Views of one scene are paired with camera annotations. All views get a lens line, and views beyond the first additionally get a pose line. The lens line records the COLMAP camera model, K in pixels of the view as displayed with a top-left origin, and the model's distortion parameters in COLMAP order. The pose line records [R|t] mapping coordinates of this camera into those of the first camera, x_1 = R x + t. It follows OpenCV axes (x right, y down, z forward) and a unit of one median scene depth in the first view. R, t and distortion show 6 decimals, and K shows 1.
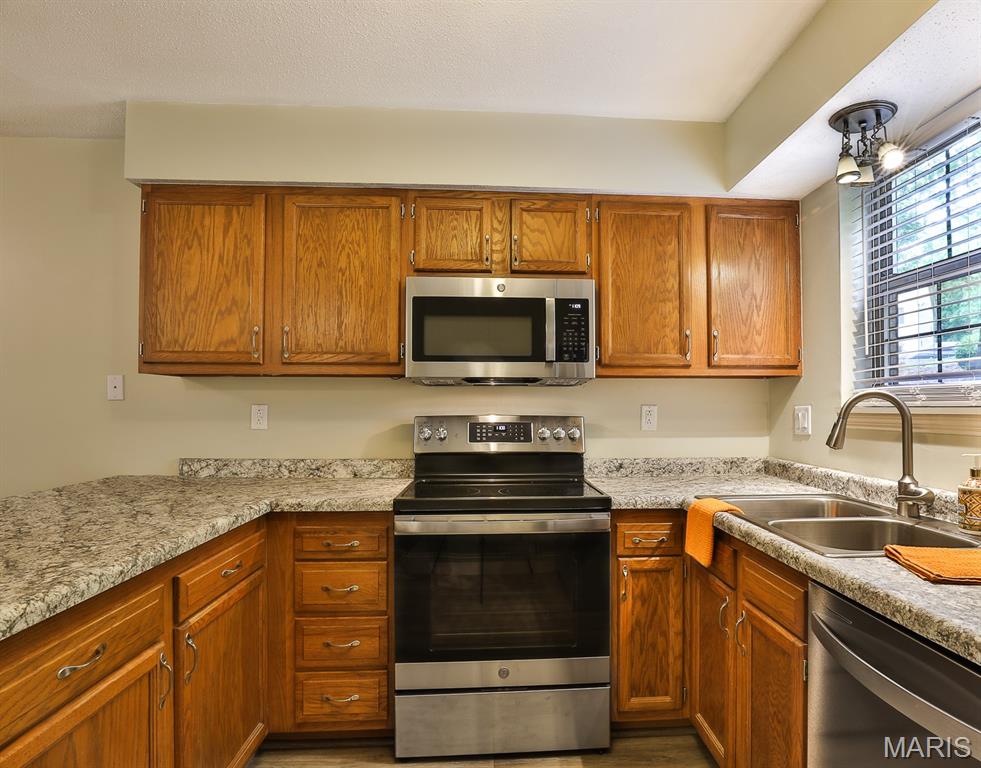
lens RADIAL K [[574.1, 0, 527.2], [0, 574.1, 399.9], [0, 0, 1]] dist [-0.044501, 0.011986]
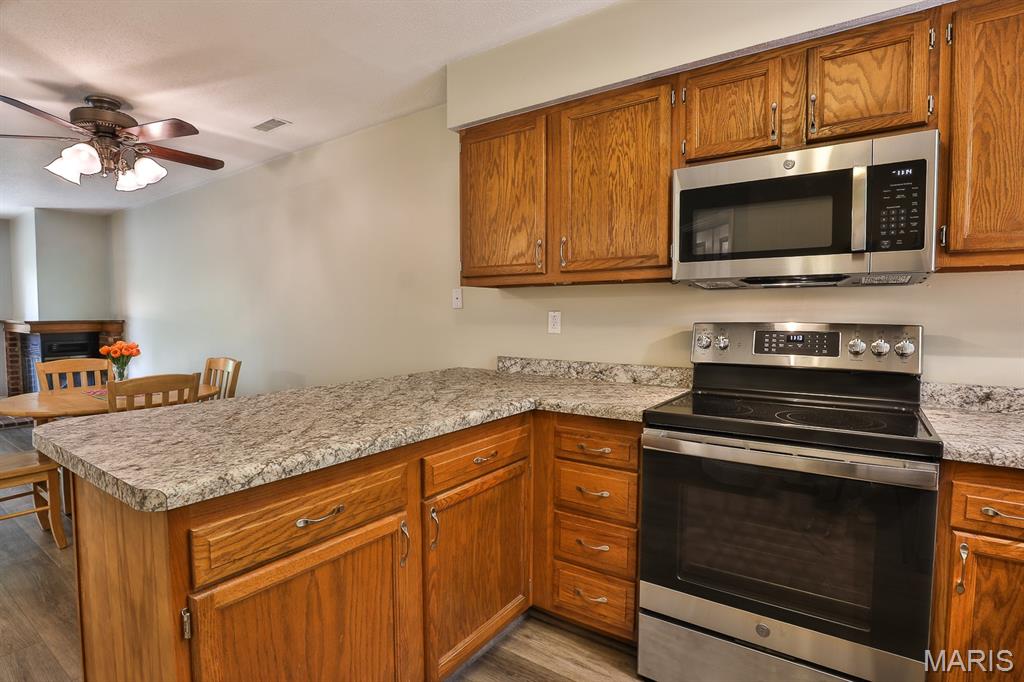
lens RADIAL K [[510.3, 0, 505.8], [0, 510.3, 342.7], [0, 0, 1]] dist [-0.046355, 0.012993]
pose [[0.773686, 0.032988, -0.632710, 0.101005], [0.008784, 0.997989, 0.062774, 0.007141], [0.633509, -0.054125, 0.771840, 0.189865]]
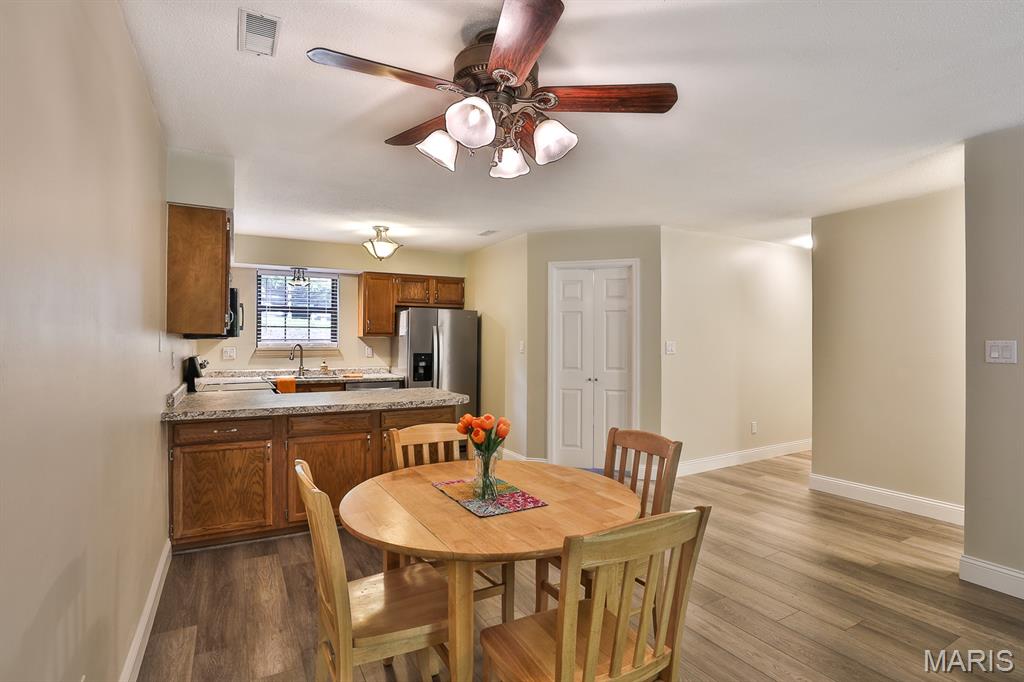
lens RADIAL K [[495.1, 0, 512.6], [0, 495.1, 345.8], [0, 0, 1]] dist [-0.040872, 0.011950]
pose [[-0.428148, -0.010381, 0.903649, -2.241051], [-0.016243, 0.999861, 0.003790, -0.030806], [-0.903563, -0.013055, -0.428257, 0.848192]]
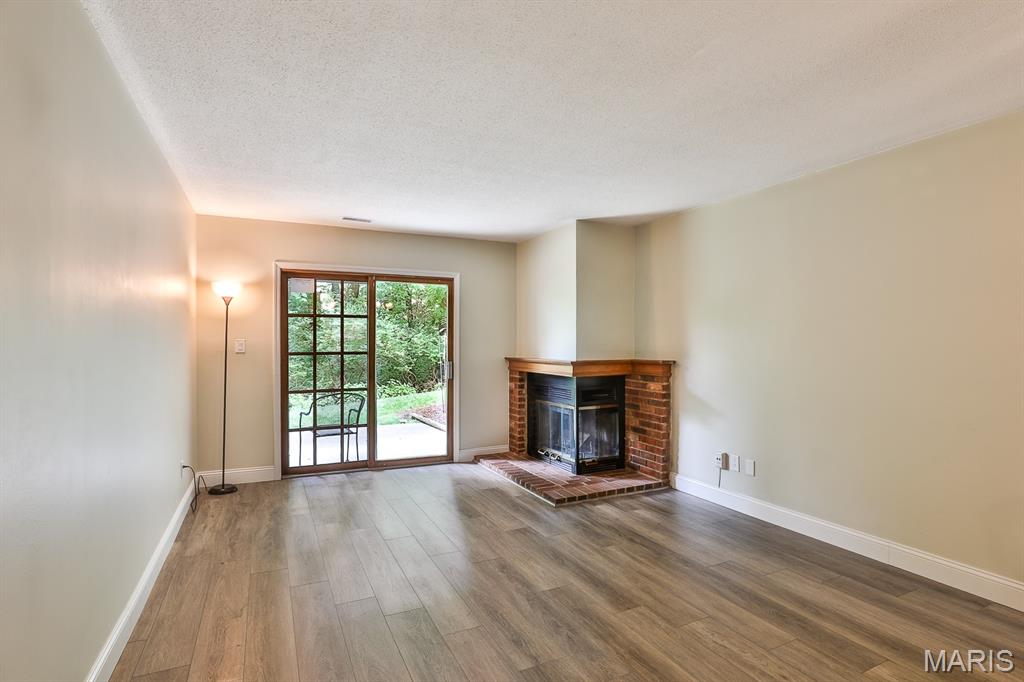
lens RADIAL K [[510.3, 0, 505.8], [0, 510.3, 342.7], [0, 0, 1]] dist [-0.046355, 0.012993]
pose [[0.362100, -0.003812, -0.932131, -1.567839], [0.012963, 0.999916, 0.000947, -0.046430], [0.932049, -0.012426, 0.362119, -0.394001]]
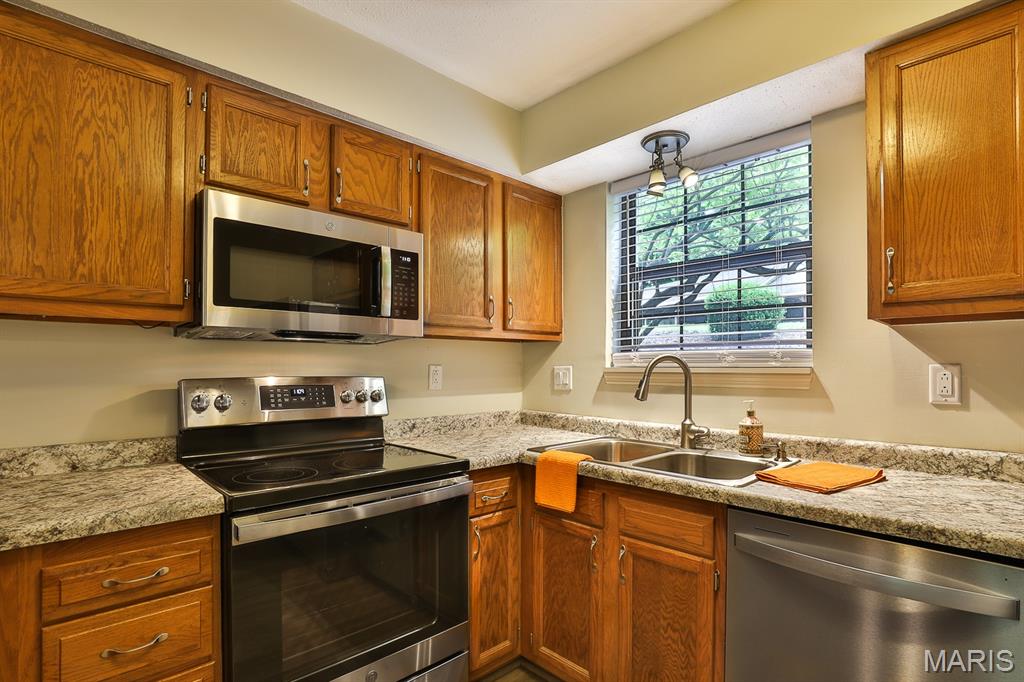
lens RADIAL K [[505.8, 0, 512.0], [0, 505.8, 366.3], [0, 0, 1]] dist [-0.047019, 0.013269]
pose [[0.768595, 0.000713, 0.639735, -0.311721], [-0.009641, 0.999899, 0.010468, 0.000821], [-0.639663, -0.014213, 0.768524, 0.258919]]
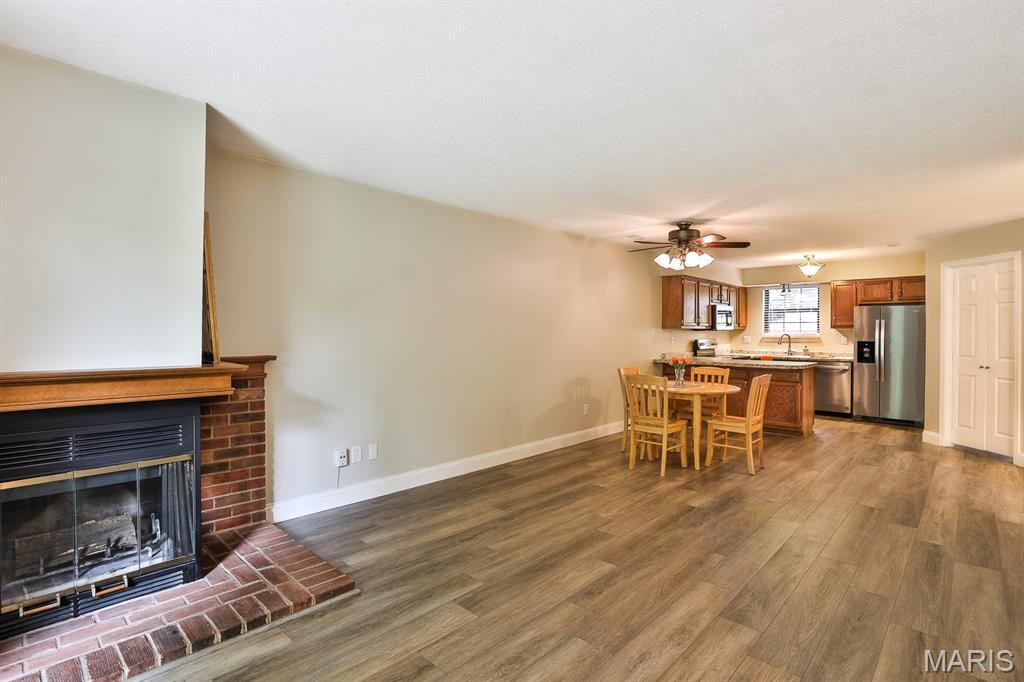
lens RADIAL K [[510.3, 0, 505.8], [0, 510.3, 342.7], [0, 0, 1]] dist [-0.046355, 0.012993]
pose [[0.735395, -0.015773, 0.677455, -3.703377], [-0.008592, 0.999432, 0.032597, -0.053795], [-0.677584, -0.029792, 0.734842, -0.611962]]
